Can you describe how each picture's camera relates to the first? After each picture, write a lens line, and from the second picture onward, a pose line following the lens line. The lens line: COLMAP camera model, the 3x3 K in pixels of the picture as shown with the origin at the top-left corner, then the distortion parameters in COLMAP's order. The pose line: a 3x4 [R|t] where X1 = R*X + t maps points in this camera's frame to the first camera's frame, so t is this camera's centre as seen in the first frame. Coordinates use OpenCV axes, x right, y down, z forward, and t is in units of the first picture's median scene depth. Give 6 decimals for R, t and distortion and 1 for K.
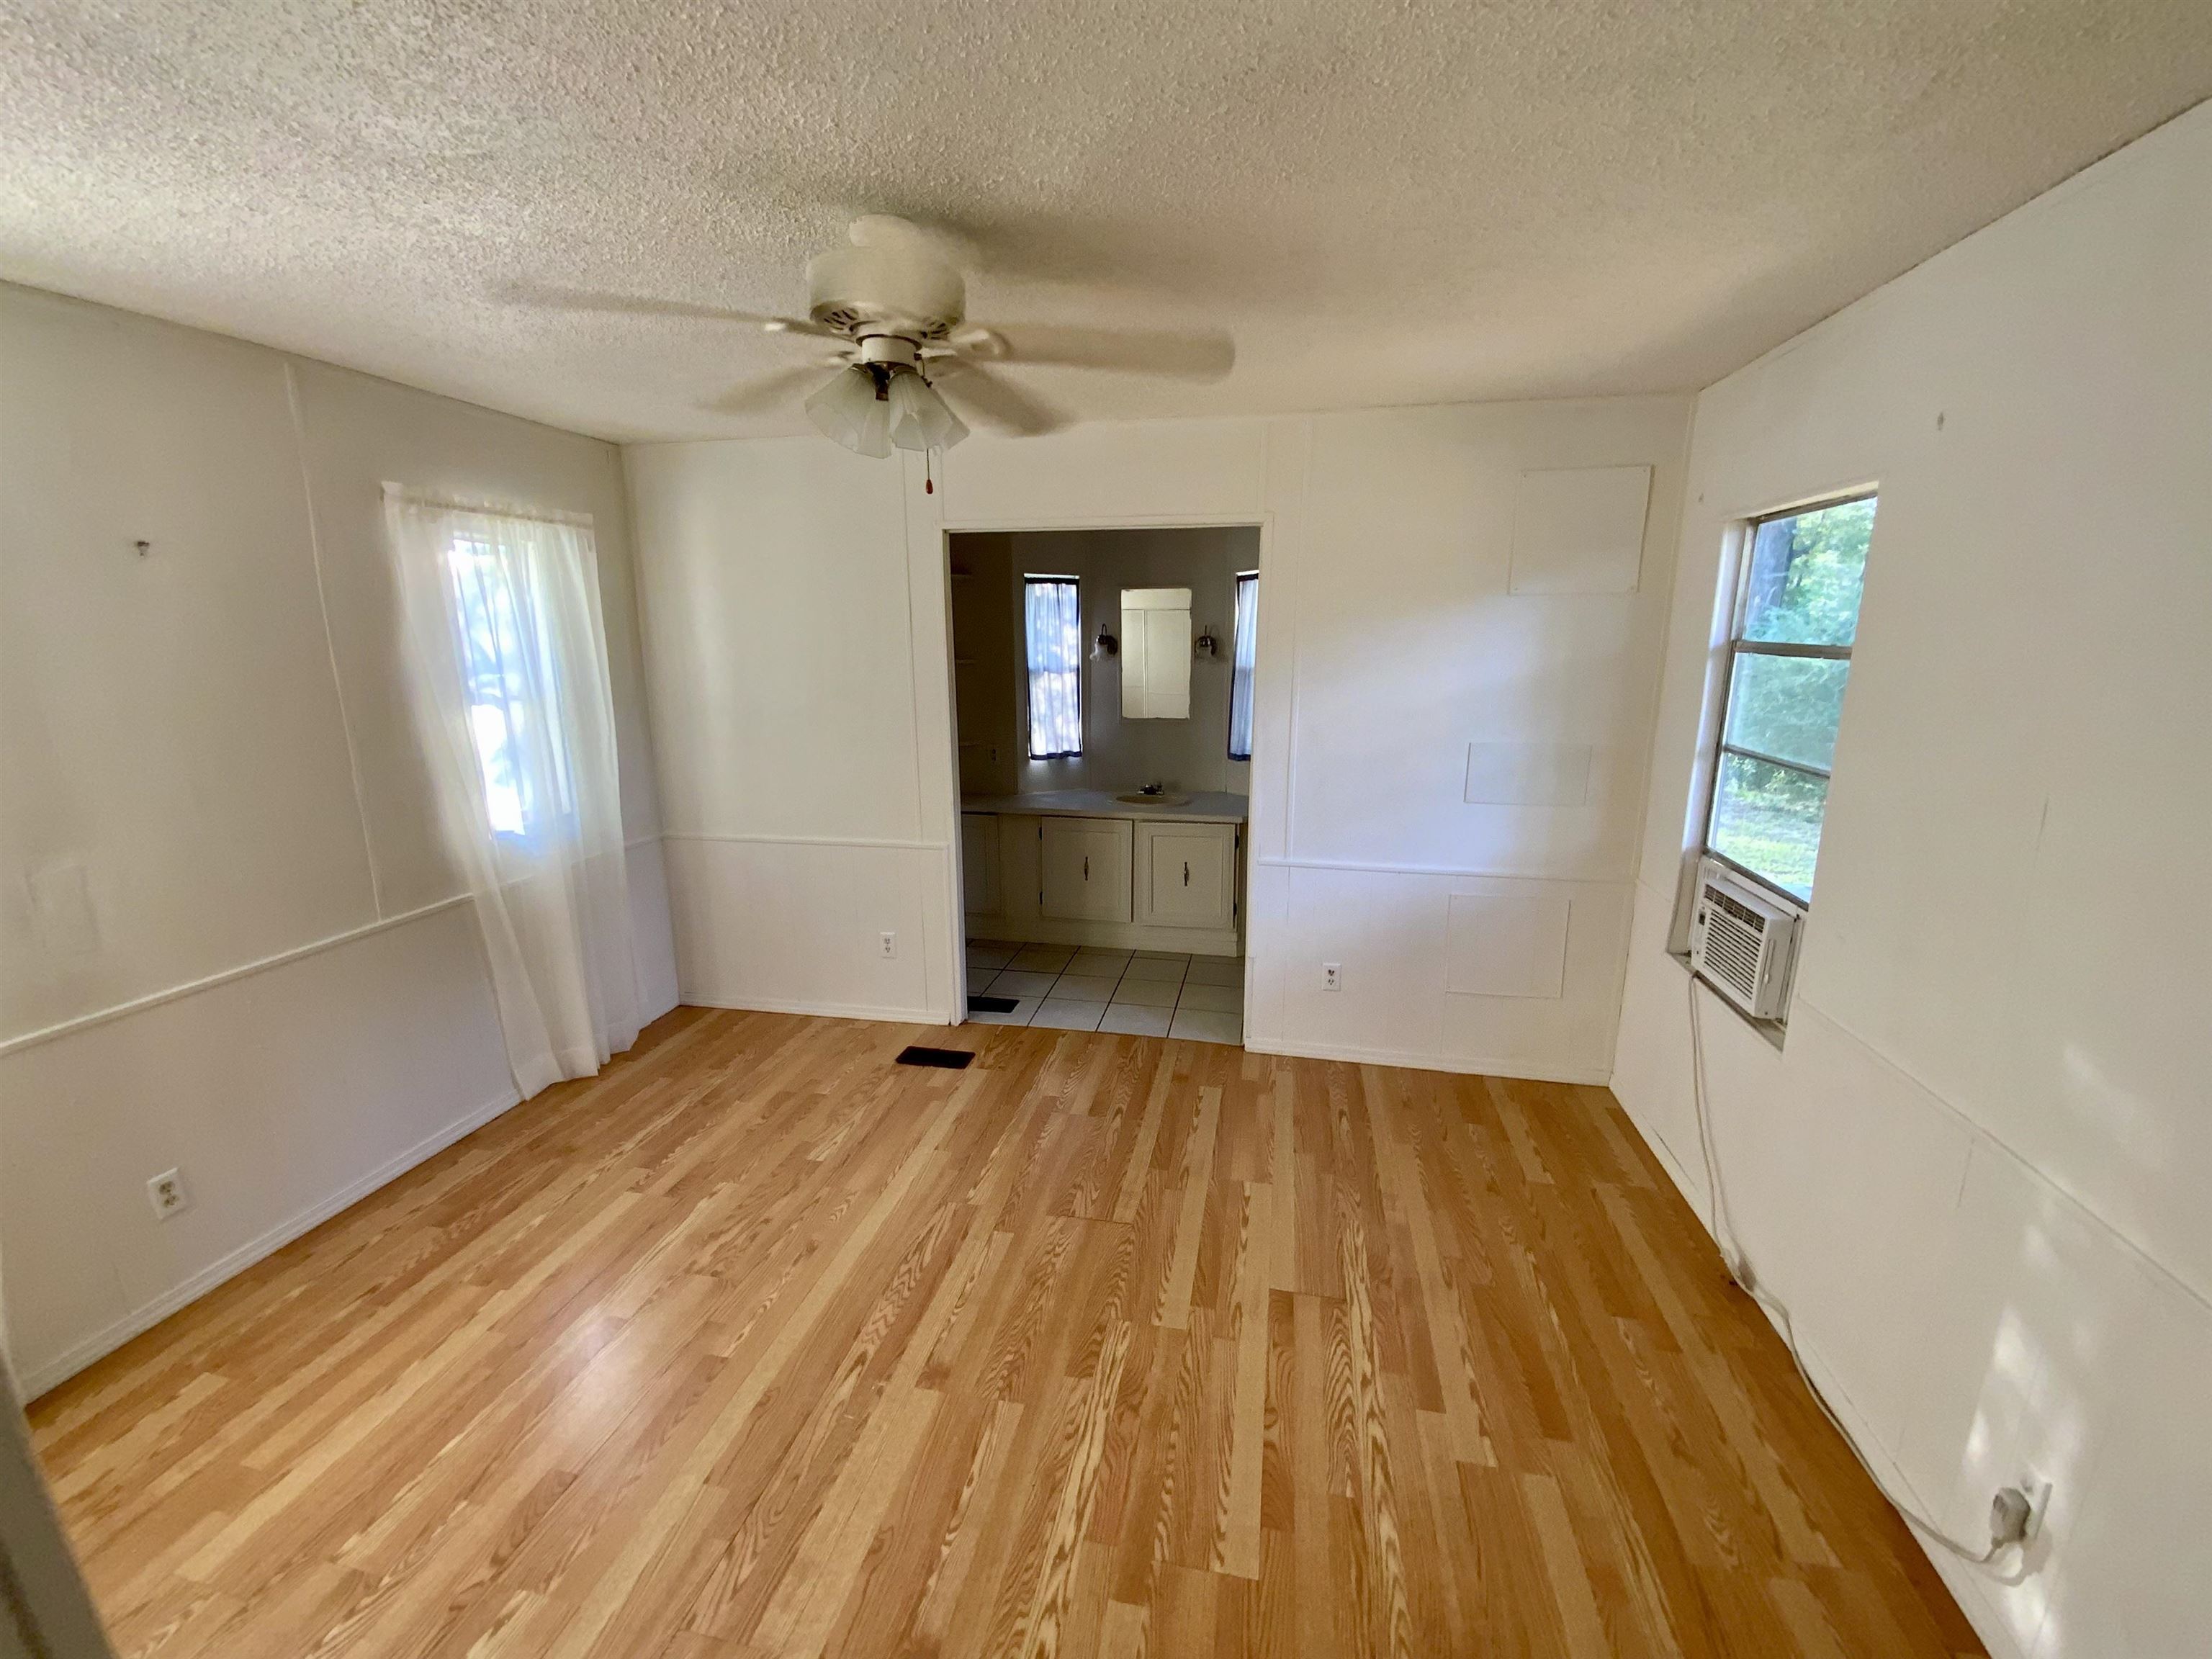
lens RADIAL K [[904.9, 0, 1106.3], [0, 904.9, 833.4], [0, 0, 1]] dist [0.004980, -0.007878]
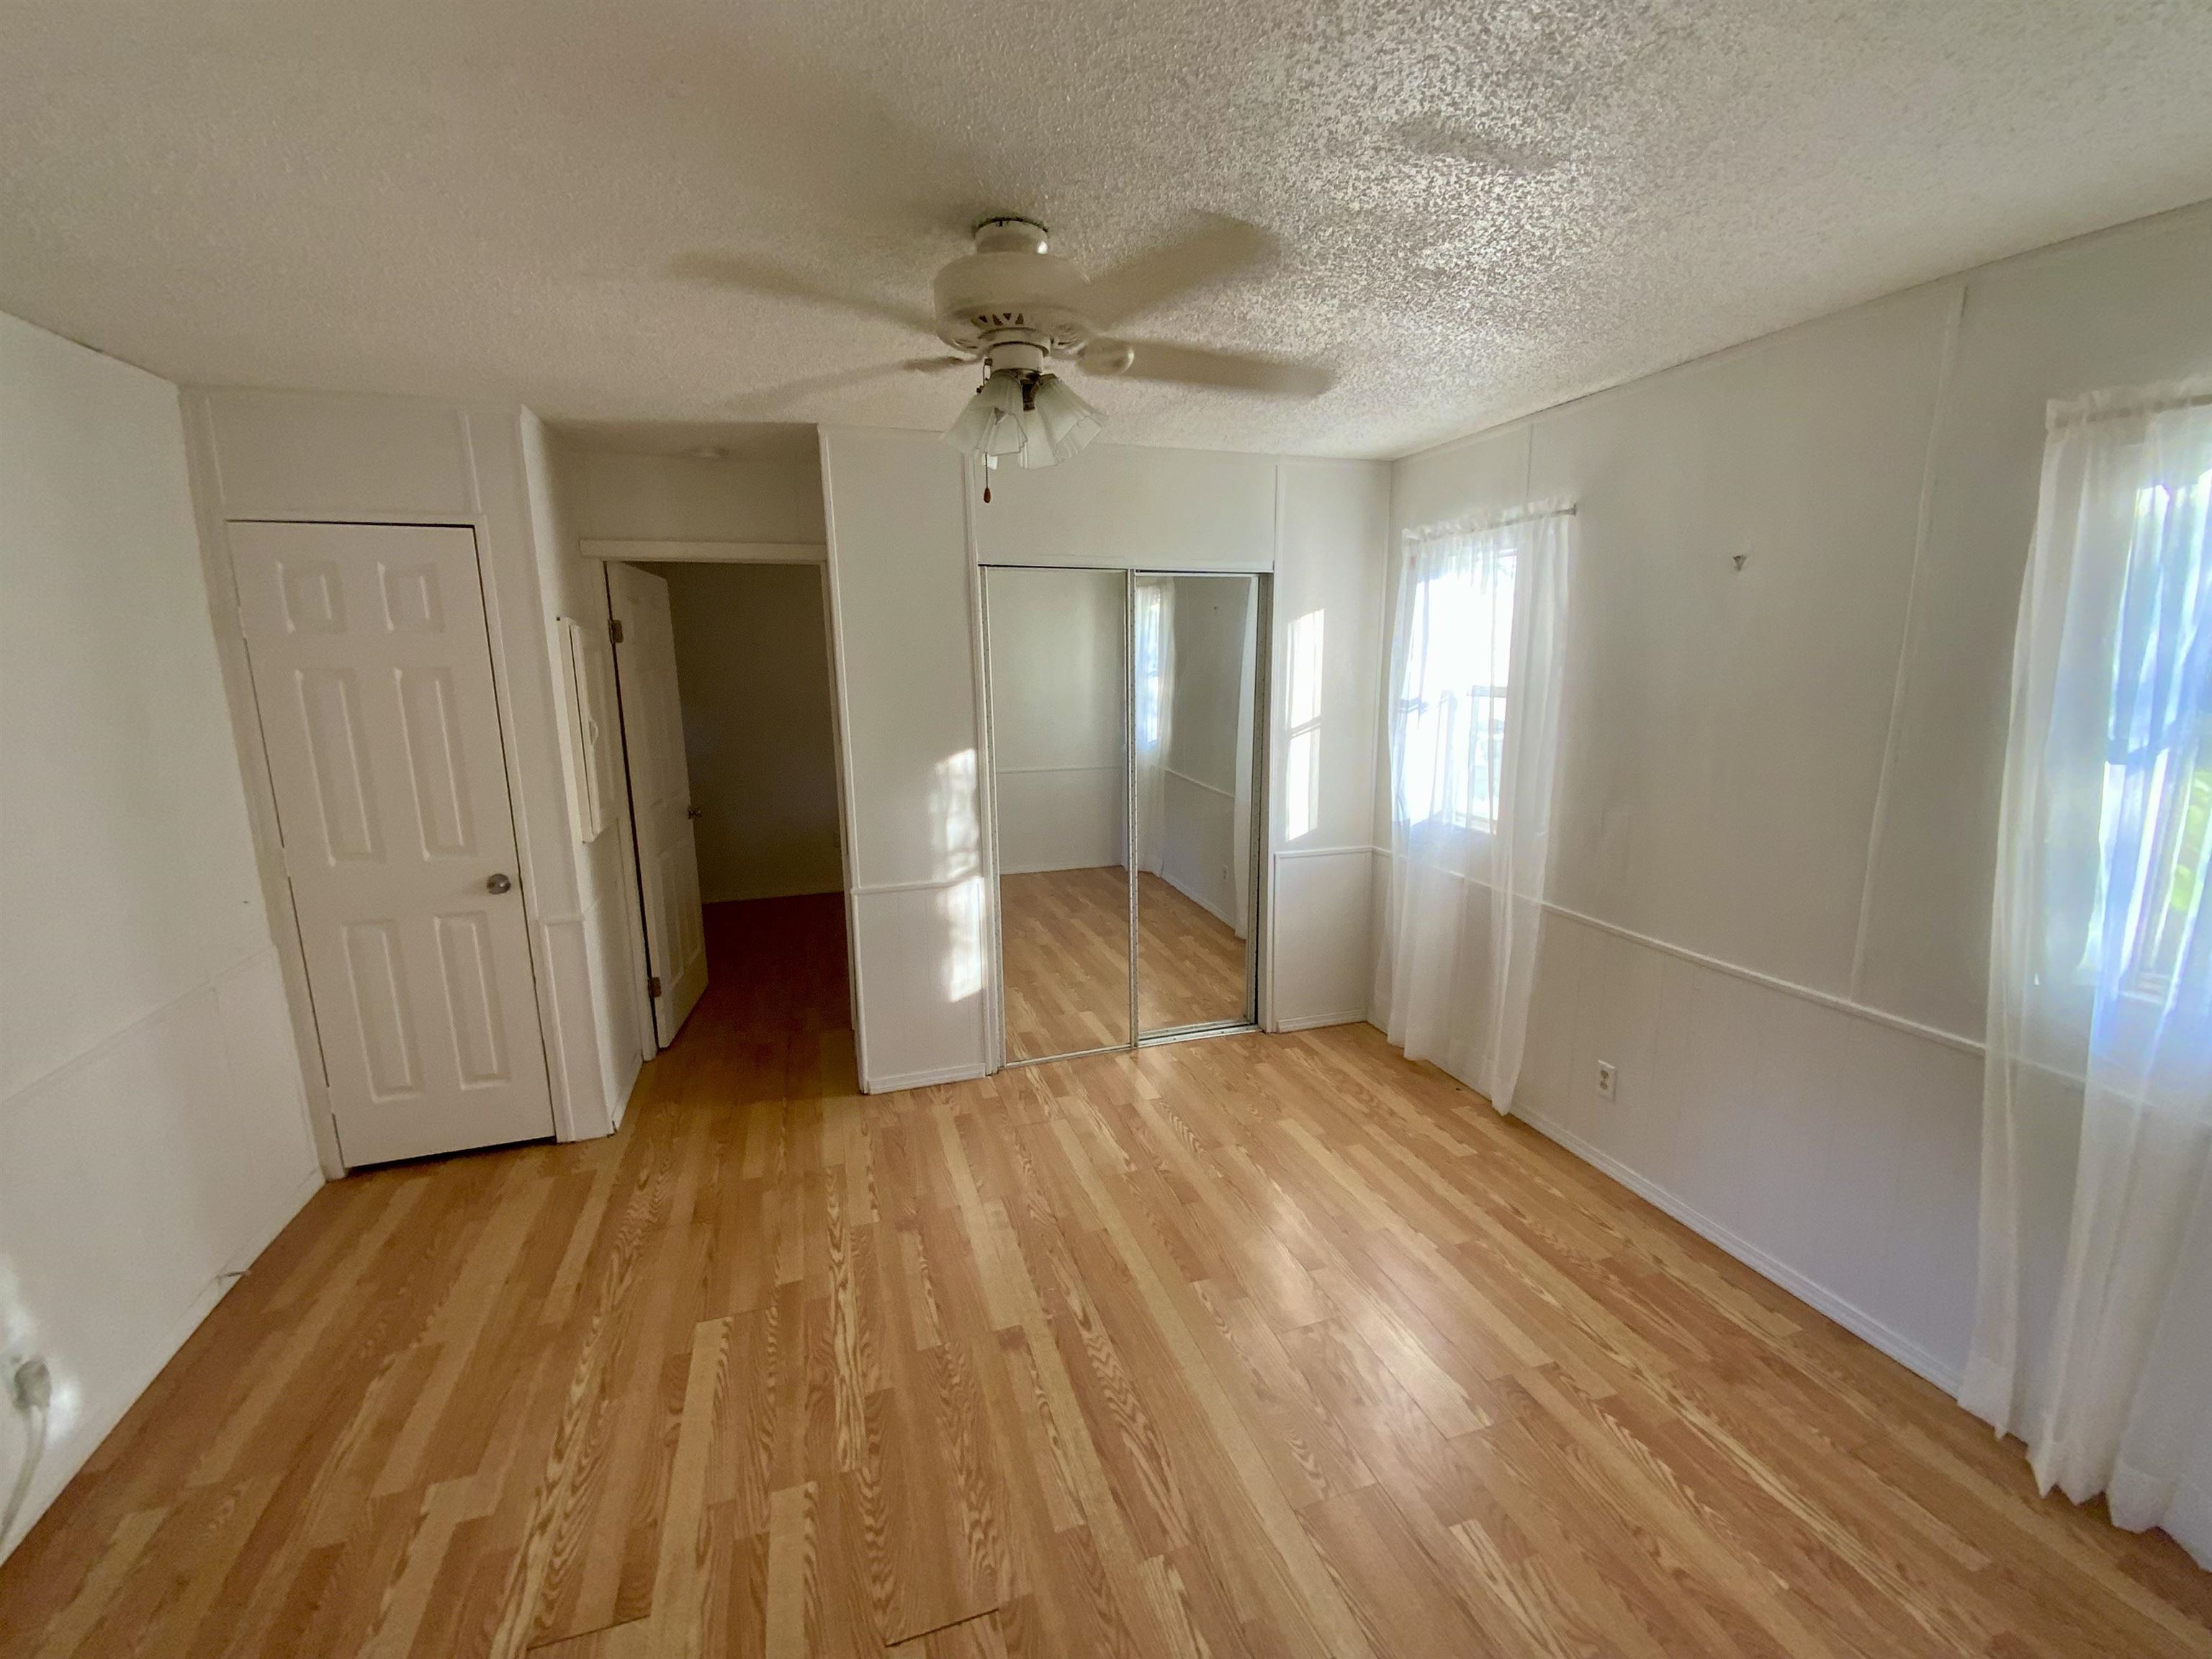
lens RADIAL K [[904.9, 0, 1108.2], [0, 904.9, 830.3], [0, 0, 1]] dist [0.004980, -0.007878]
pose [[-0.869118, 0.104281, -0.483487, 0.162527], [-0.093415, 0.925320, 0.367500, -0.352833], [0.485703, 0.364566, -0.794471, 1.643597]]
